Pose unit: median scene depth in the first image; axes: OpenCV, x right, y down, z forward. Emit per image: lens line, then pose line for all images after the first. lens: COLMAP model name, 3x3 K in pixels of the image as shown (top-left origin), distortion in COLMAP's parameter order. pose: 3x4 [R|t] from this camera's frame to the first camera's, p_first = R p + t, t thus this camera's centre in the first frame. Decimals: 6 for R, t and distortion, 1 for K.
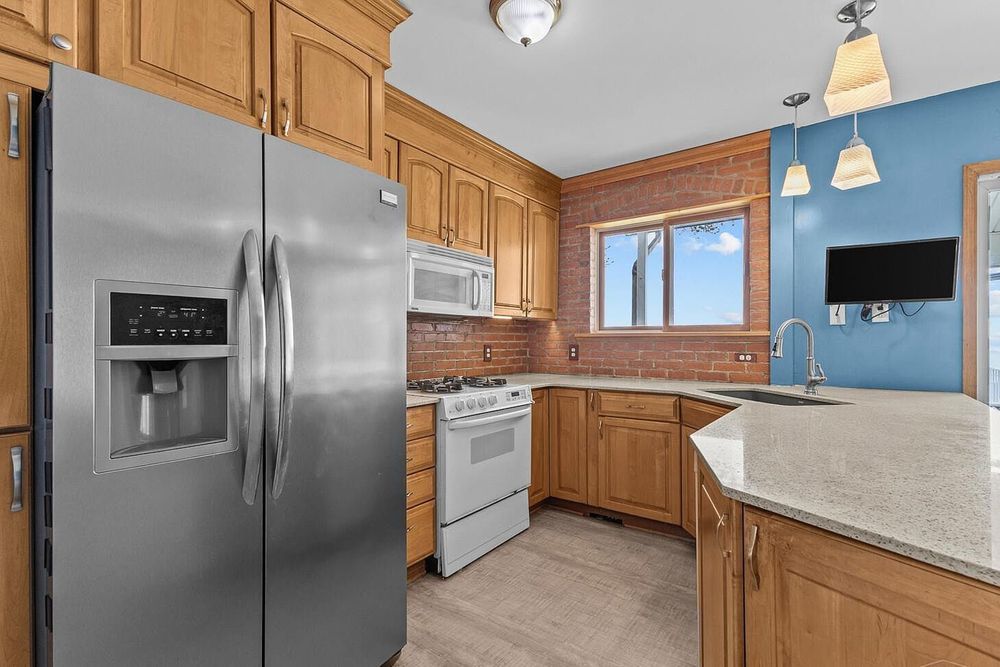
lens RADIAL K [[446.7, 0, 513.3], [0, 446.7, 340.4], [0, 0, 1]] dist [0.008219, -0.000549]
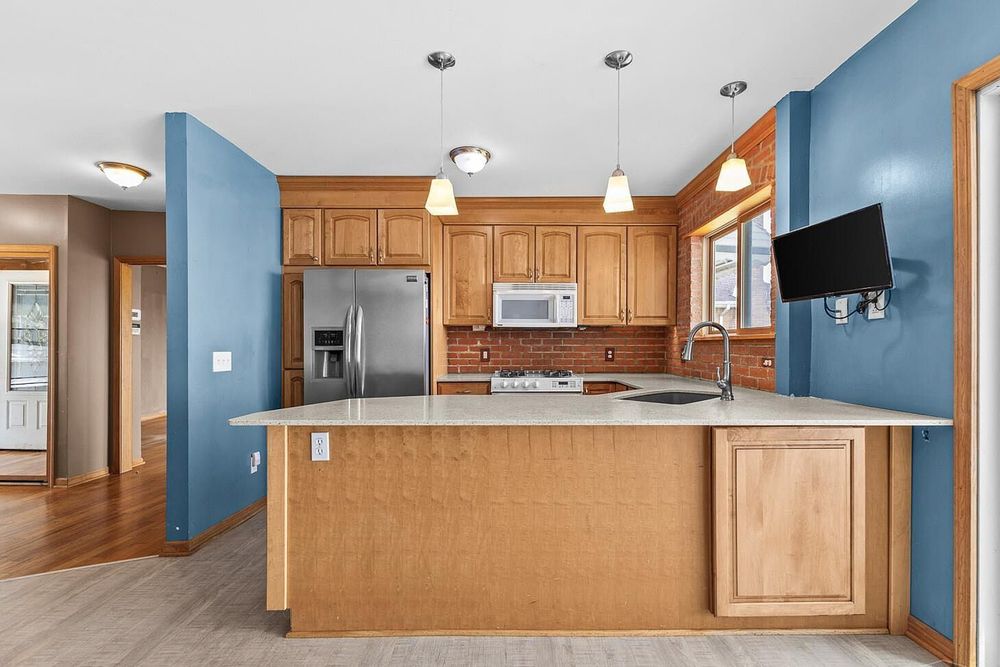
lens RADIAL K [[446.7, 0, 515.2], [0, 446.7, 346.3], [0, 0, 1]] dist [0.008219, -0.000549]
pose [[0.603712, 0.000539, -0.797202, 0.928410], [0.000787, 0.999999, 0.001272, 0.003784], [0.797202, -0.001395, 0.603711, 0.047107]]
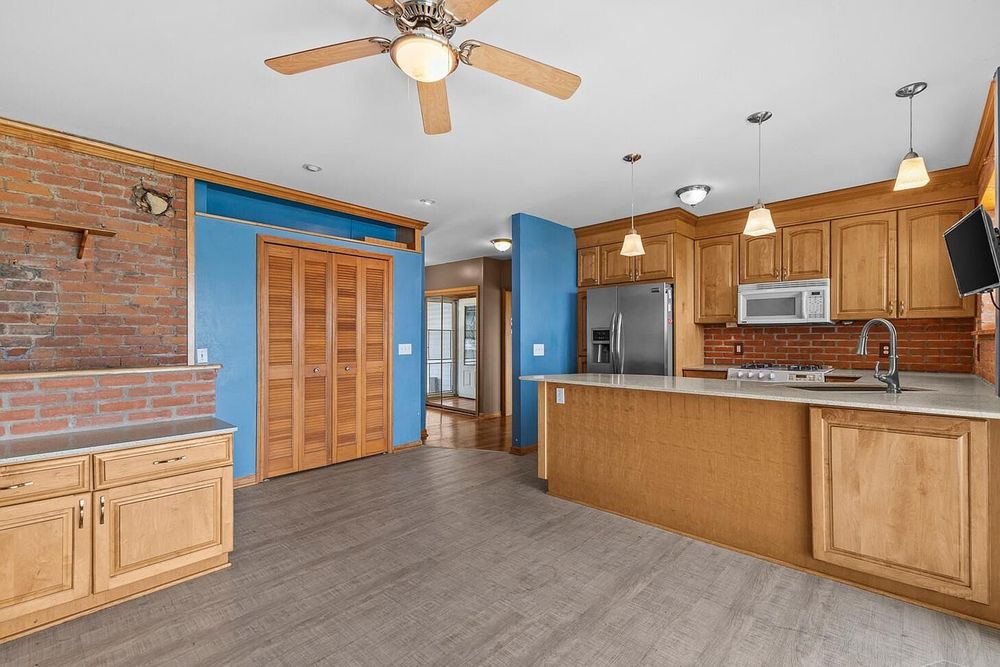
lens RADIAL K [[441.1, 0, 512.9], [0, 441.1, 341.1], [0, 0, 1]] dist [0.004665, 0.000260]
pose [[-0.102661, 0.002808, -0.994712, 1.399001], [0.000822, 0.999996, 0.002738, 0.000907], [0.994716, -0.000537, -0.102663, 0.199774]]
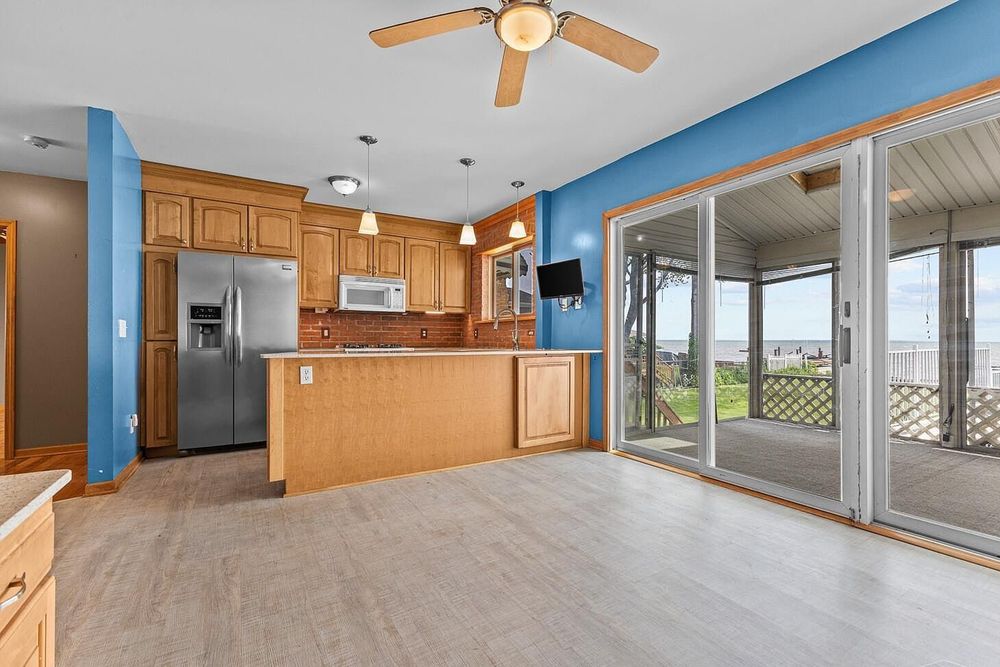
lens RADIAL K [[446.7, 0, 515.3], [0, 446.7, 340.2], [0, 0, 1]] dist [0.008219, -0.000549]
pose [[0.930083, -0.000890, -0.367349, 1.061355], [0.000208, 0.999998, -0.001897, 0.067678], [0.367350, 0.001688, 0.930081, -0.536543]]
